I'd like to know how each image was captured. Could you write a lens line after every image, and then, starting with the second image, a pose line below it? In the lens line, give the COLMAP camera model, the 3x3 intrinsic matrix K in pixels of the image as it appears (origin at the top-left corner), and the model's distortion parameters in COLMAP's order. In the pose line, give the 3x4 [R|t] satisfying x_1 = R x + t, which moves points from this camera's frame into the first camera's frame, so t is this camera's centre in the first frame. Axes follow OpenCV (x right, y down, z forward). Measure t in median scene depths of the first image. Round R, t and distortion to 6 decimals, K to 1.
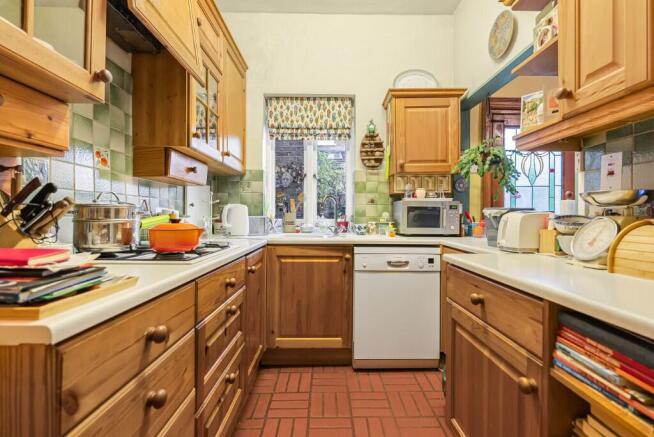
lens RADIAL K [[301.7, 0, 328.6], [0, 301.7, 214.5], [0, 0, 1]] dist [-0.003322, -0.000084]
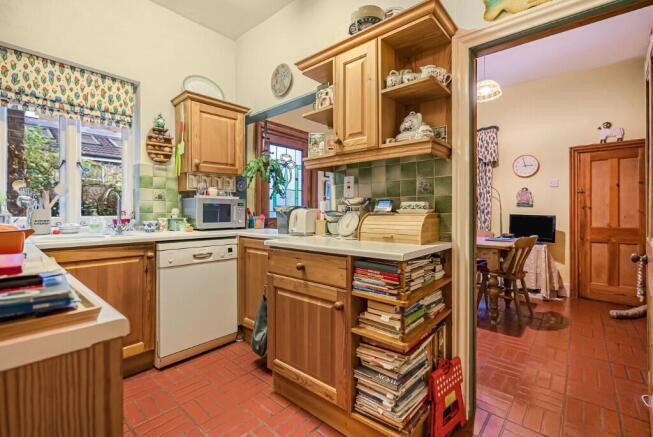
lens RADIAL K [[294.5, 0, 325.7], [0, 294.5, 210.7], [0, 0, 1]] dist [0.000662, 0.000336]
pose [[0.668313, -0.003619, 0.743871, -0.226633], [0.003406, 0.999993, 0.001805, -0.000250], [-0.743872, 0.001327, 0.668321, -0.036863]]
